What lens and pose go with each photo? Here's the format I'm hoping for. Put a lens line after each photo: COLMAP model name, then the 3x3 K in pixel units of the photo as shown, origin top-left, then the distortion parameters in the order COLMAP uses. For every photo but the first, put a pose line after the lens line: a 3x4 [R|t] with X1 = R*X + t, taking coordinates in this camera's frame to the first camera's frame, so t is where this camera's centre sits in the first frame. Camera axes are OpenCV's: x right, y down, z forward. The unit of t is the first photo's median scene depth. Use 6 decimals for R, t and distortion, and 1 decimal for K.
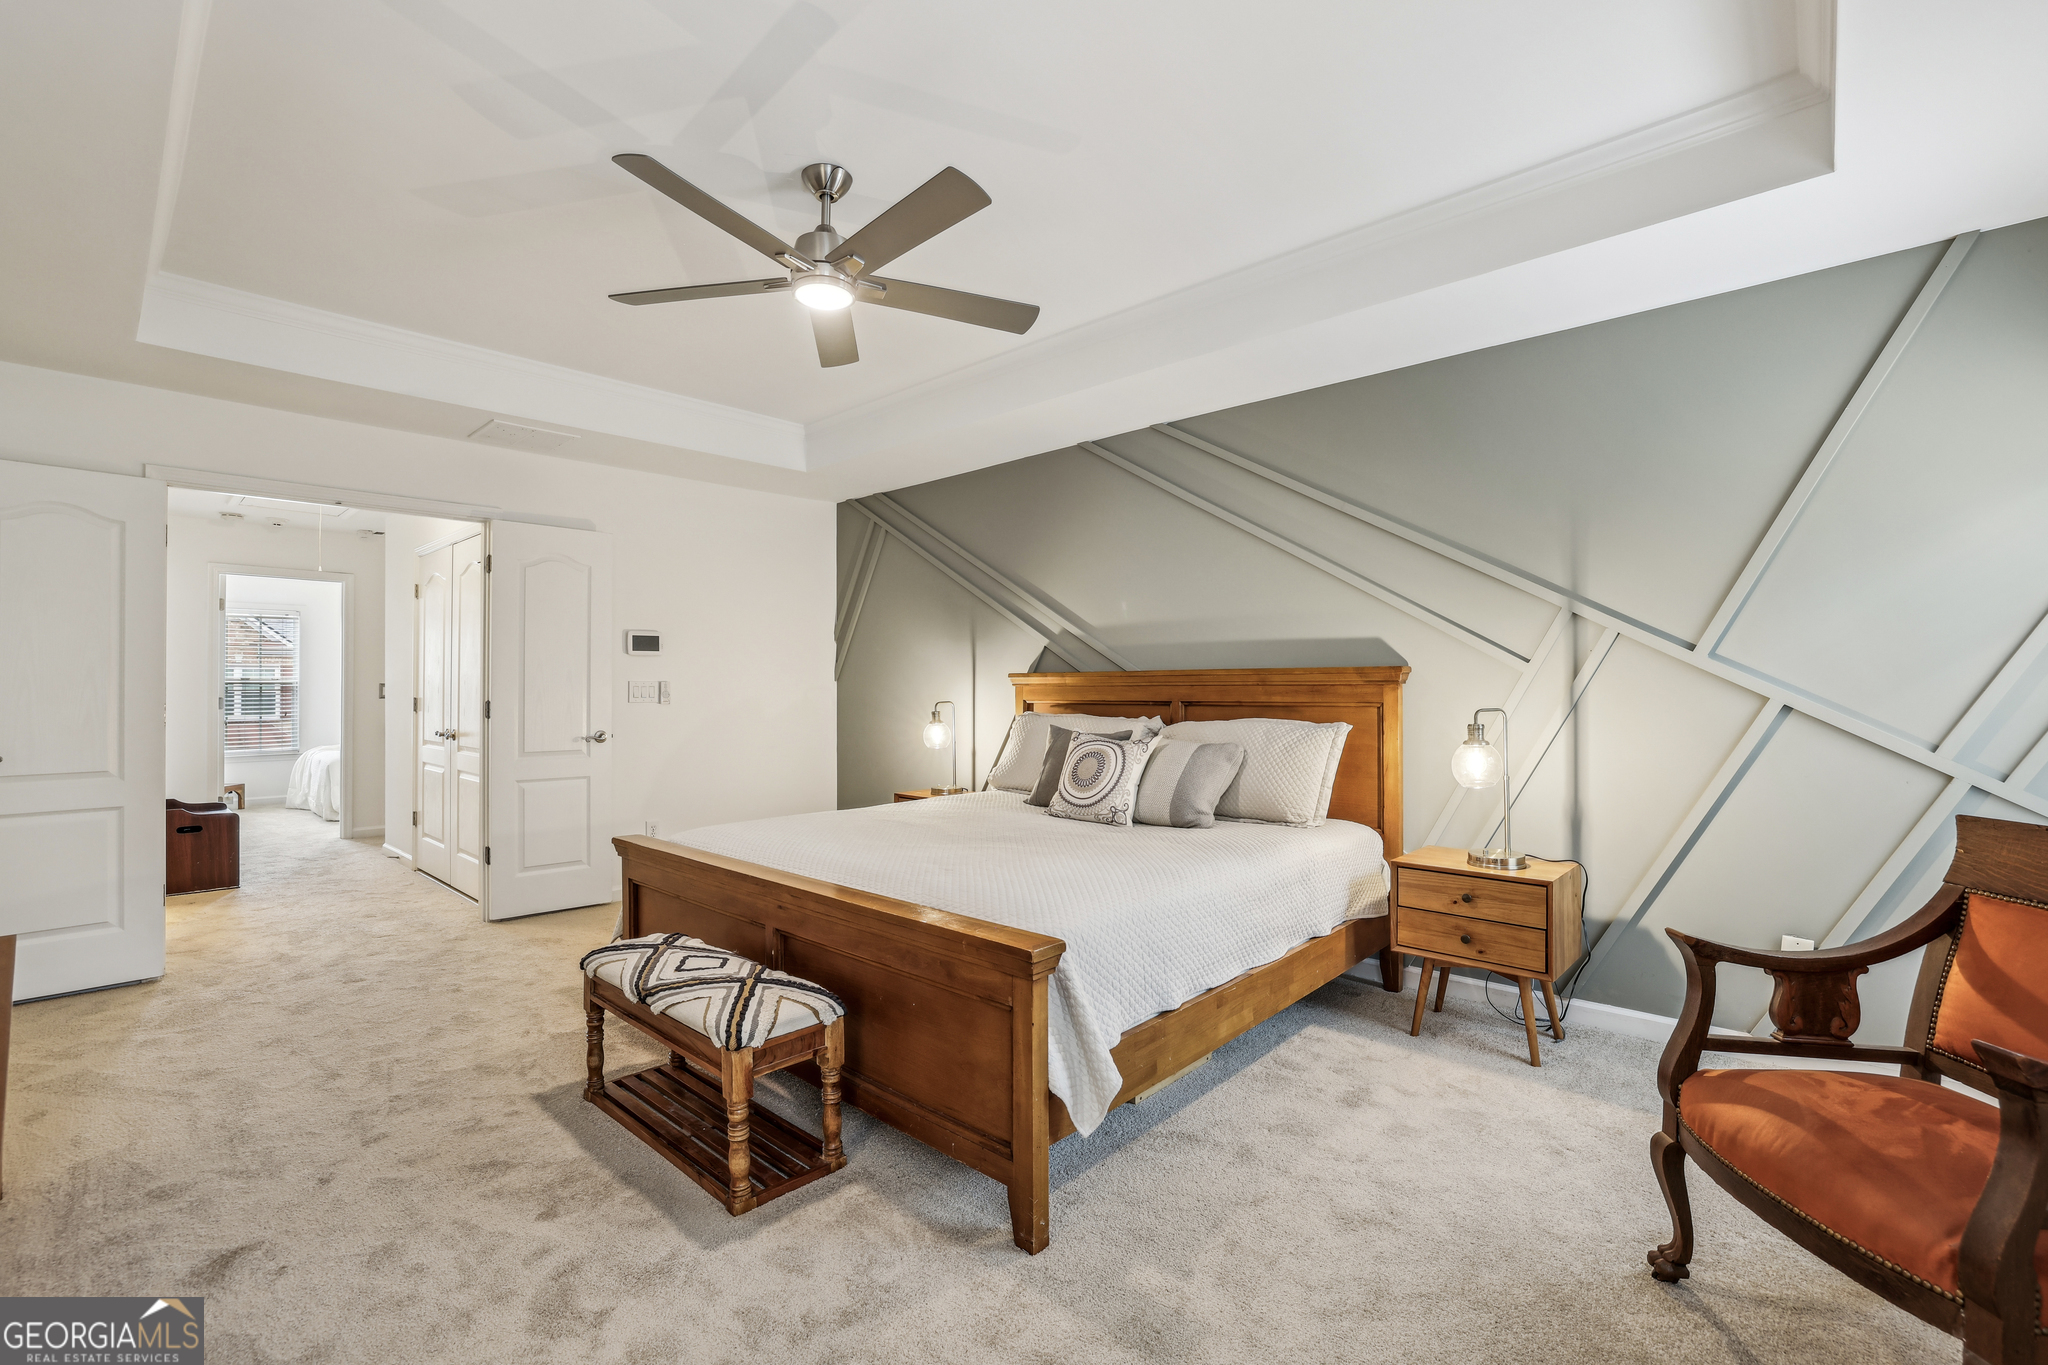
lens RADIAL K [[894.9, 0, 1023.0], [0, 894.9, 692.0], [0, 0, 1]] dist [-0.043986, 0.019368]
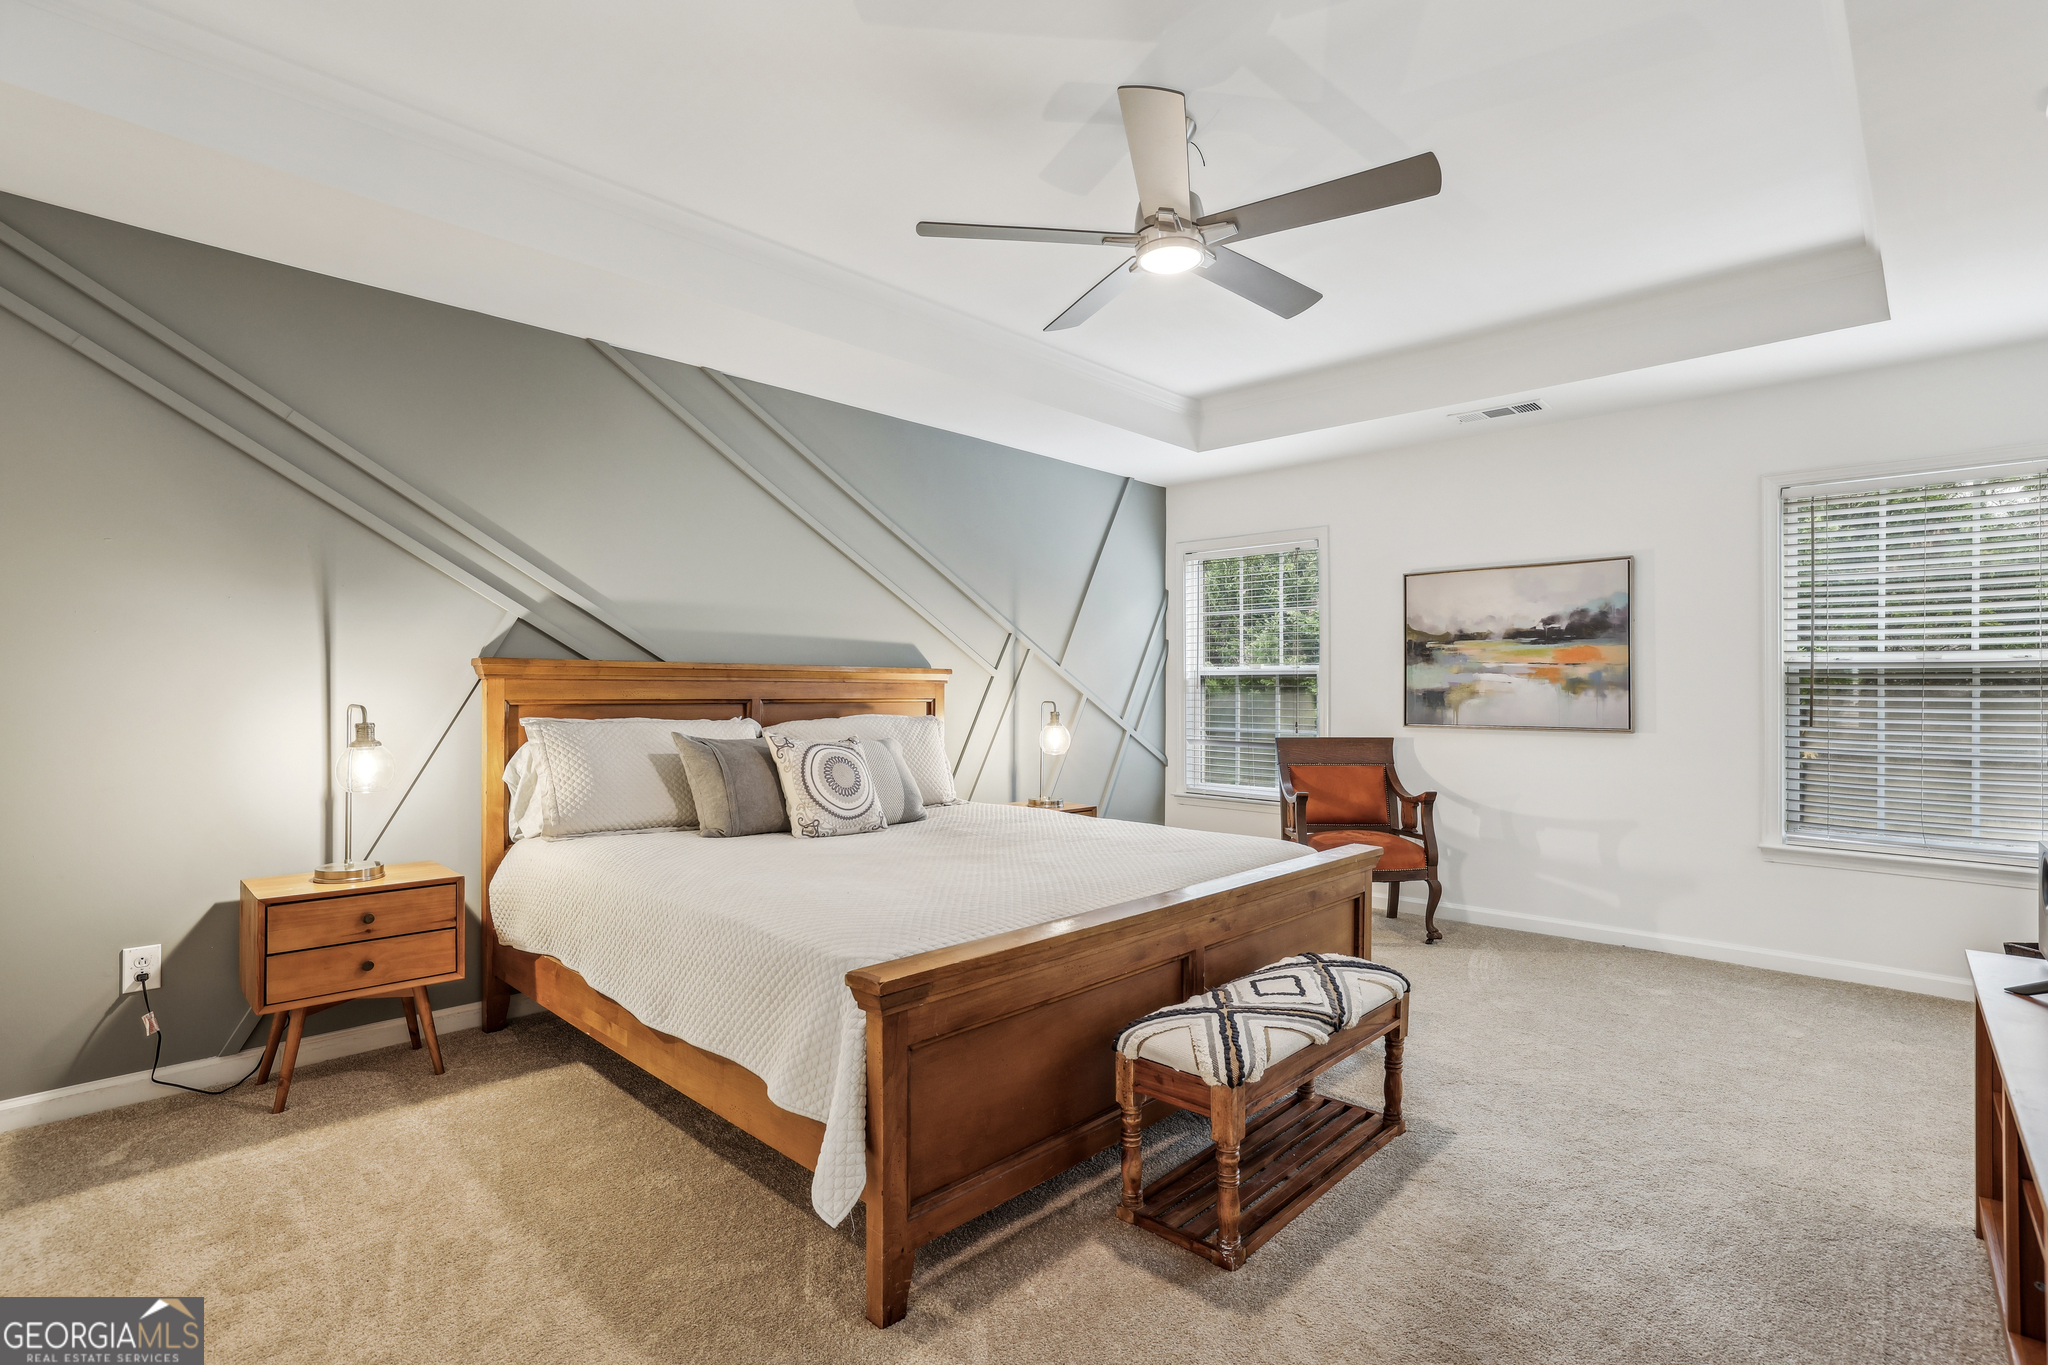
lens RADIAL K [[981.8, 0, 1011.8], [0, 981.8, 681.3], [0, 0, 1]] dist [0.004897, 0.000368]
pose [[0.035307, 0.006589, 0.999355, -0.812443], [-0.005867, 0.999962, -0.006386, -0.002669], [-0.999359, -0.005638, 0.035344, 0.723850]]
